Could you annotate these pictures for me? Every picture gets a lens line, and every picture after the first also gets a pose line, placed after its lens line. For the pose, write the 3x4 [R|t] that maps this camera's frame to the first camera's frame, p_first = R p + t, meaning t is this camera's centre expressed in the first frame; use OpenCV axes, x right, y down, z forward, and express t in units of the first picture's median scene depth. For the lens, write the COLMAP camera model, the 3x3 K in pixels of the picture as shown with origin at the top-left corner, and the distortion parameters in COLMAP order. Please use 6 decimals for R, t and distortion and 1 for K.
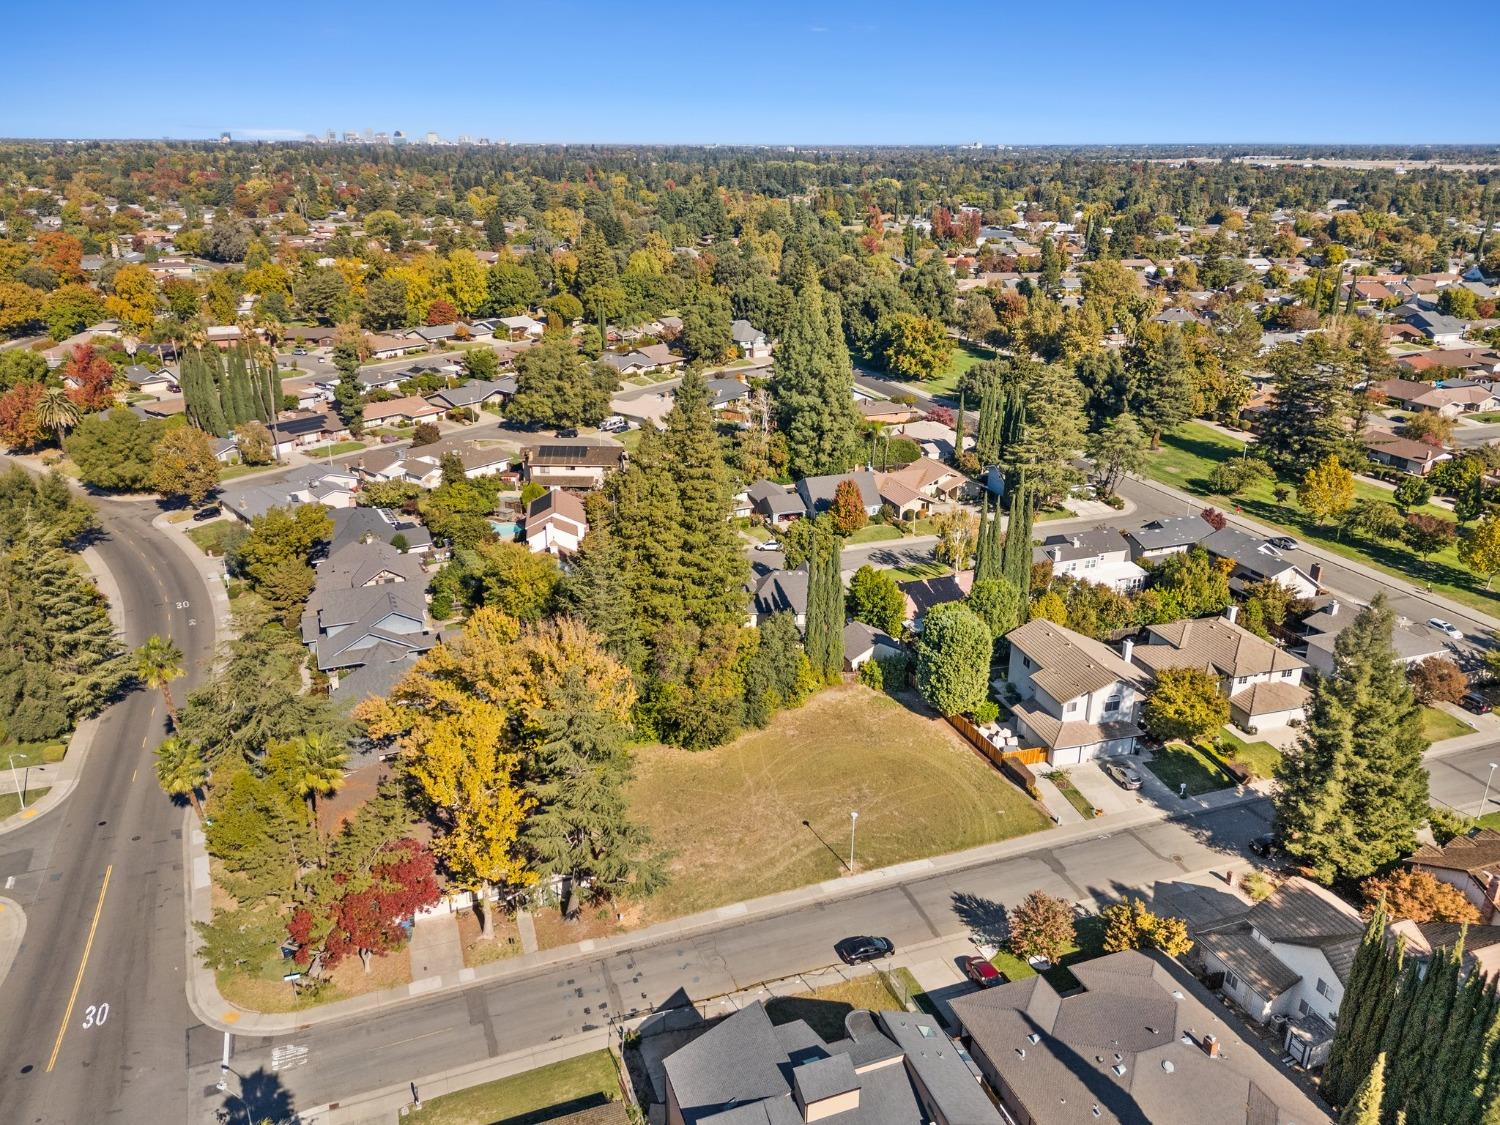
lens RADIAL K [[1069.6, 0, 750.0], [0, 1069.6, 562.5], [0, 0, 1]] dist [0.095053, -0.111873]
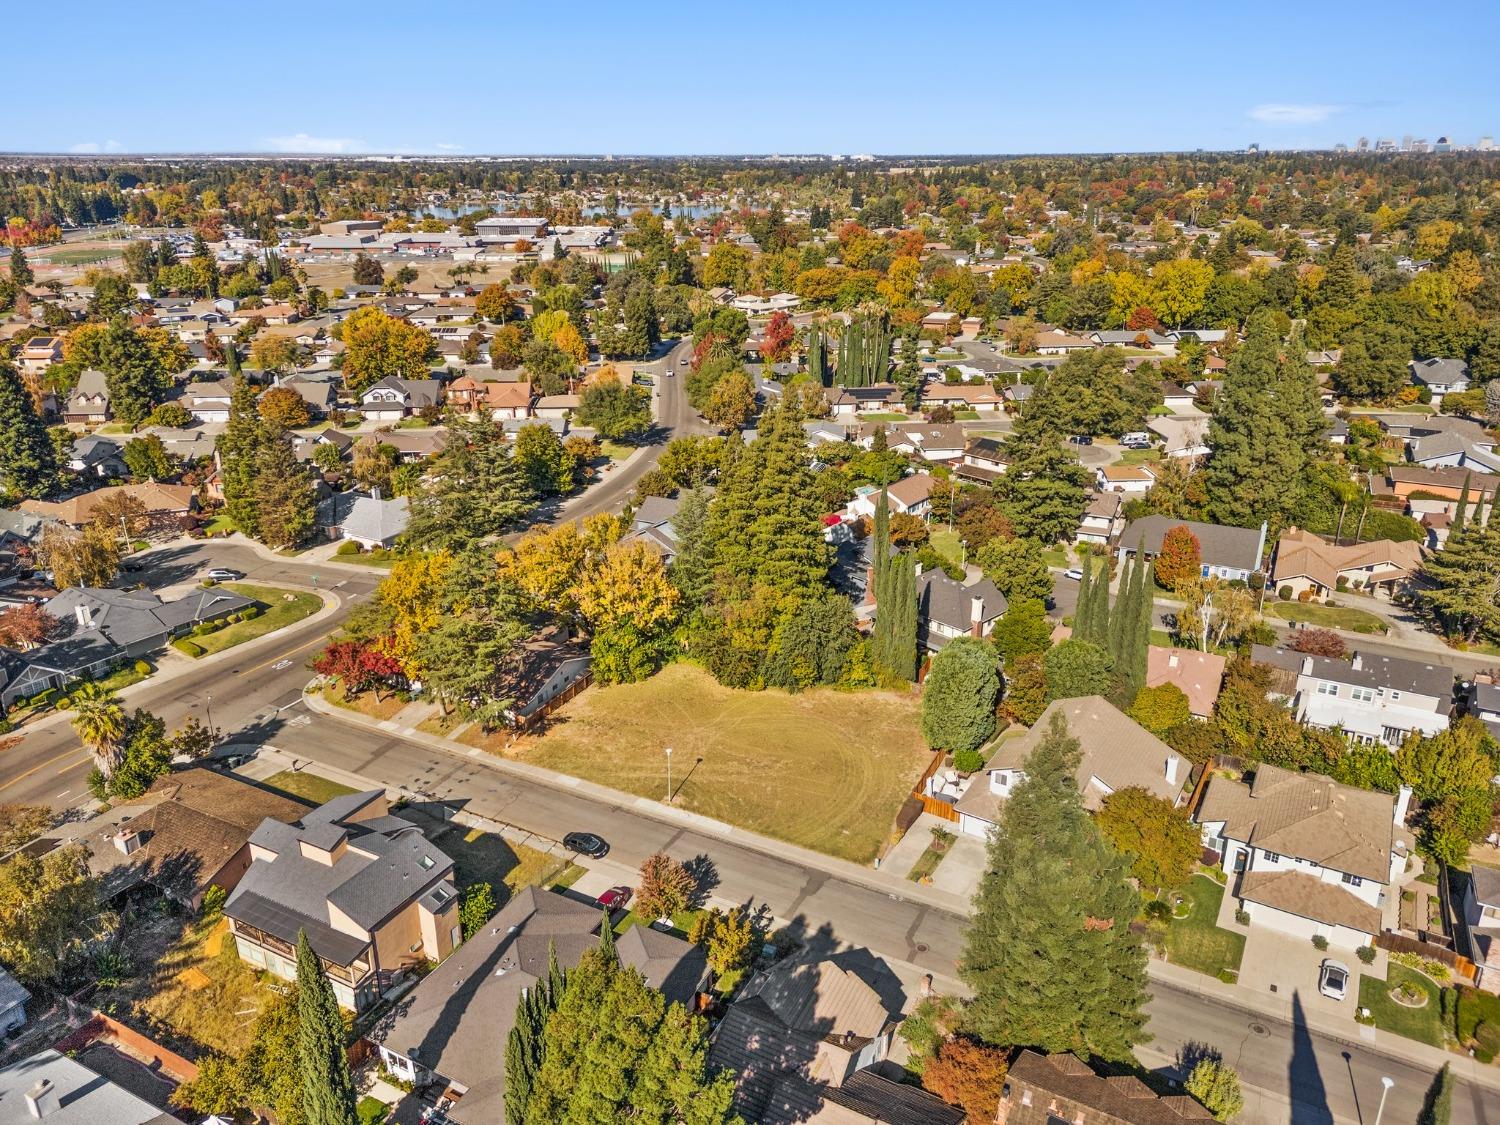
lens RADIAL K [[1050.4, 0, 750.0], [0, 1050.4, 562.5], [0, 0, 1]] dist [0.083724, -0.088497]
pose [[0.673900, 0.260352, -0.691430, 0.407042], [-0.262235, 0.959209, 0.105596, -0.042581], [0.690718, 0.110155, 0.714685, 0.122411]]
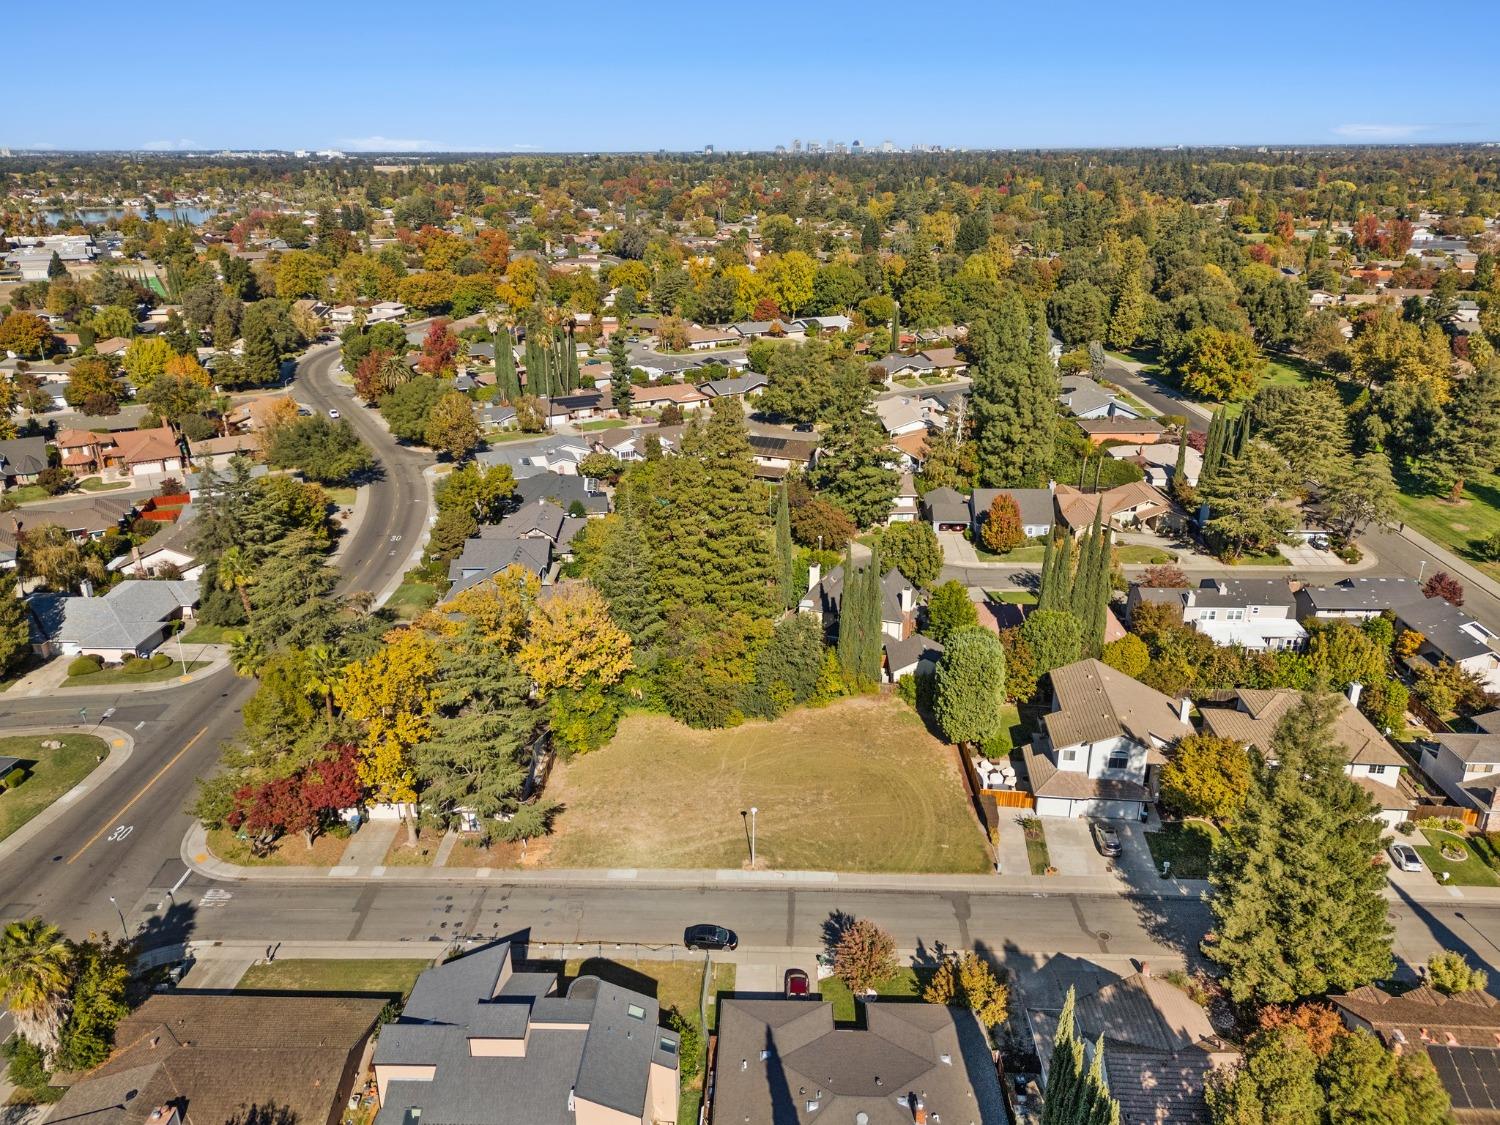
lens RADIAL K [[1059.5, 0, 750.0], [0, 1059.5, 562.5], [0, 0, 1]] dist [0.086847, -0.094642]
pose [[0.927120, 0.126891, -0.352628, 0.197070], [-0.127546, 0.991600, 0.021480, -0.007390], [0.352392, 0.025062, 0.935517, 0.030055]]
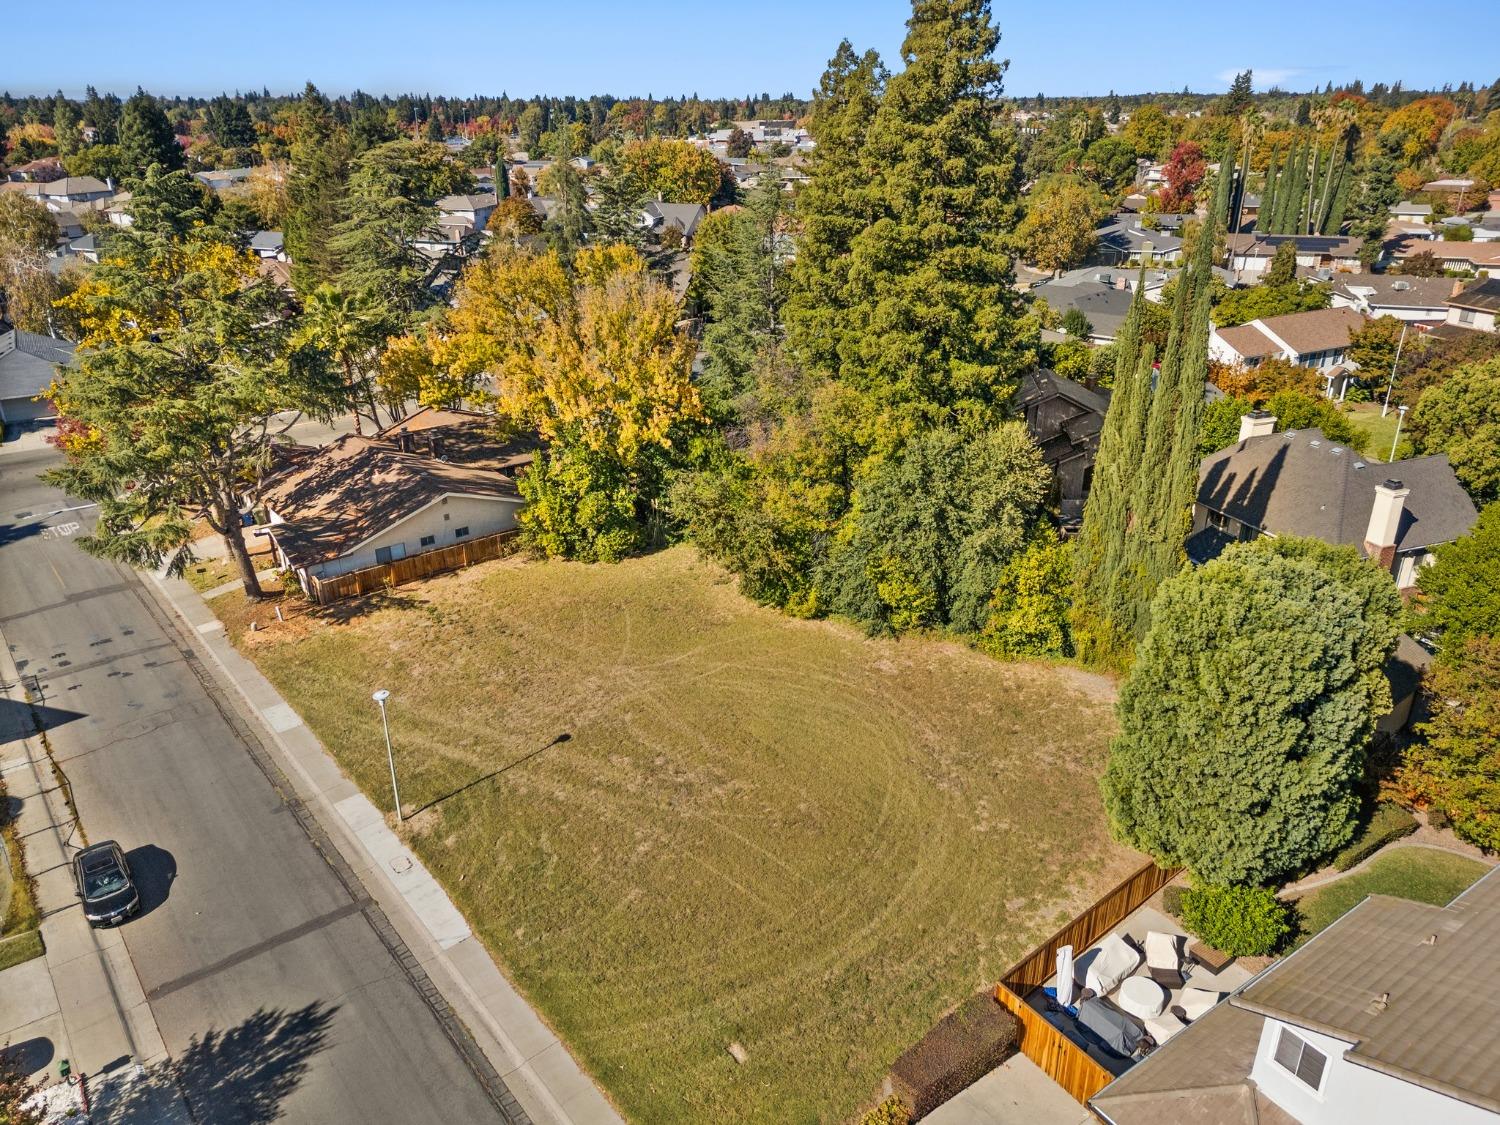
lens RADIAL K [[1059.5, 0, 750.0], [0, 1059.5, 562.5], [0, 0, 1]] dist [0.086847, -0.094642]
pose [[0.333326, 0.371942, -0.866344, 0.237302], [-0.334659, 0.905734, 0.260093, 0.011507], [0.881417, 0.203235, 0.426379, 0.444895]]
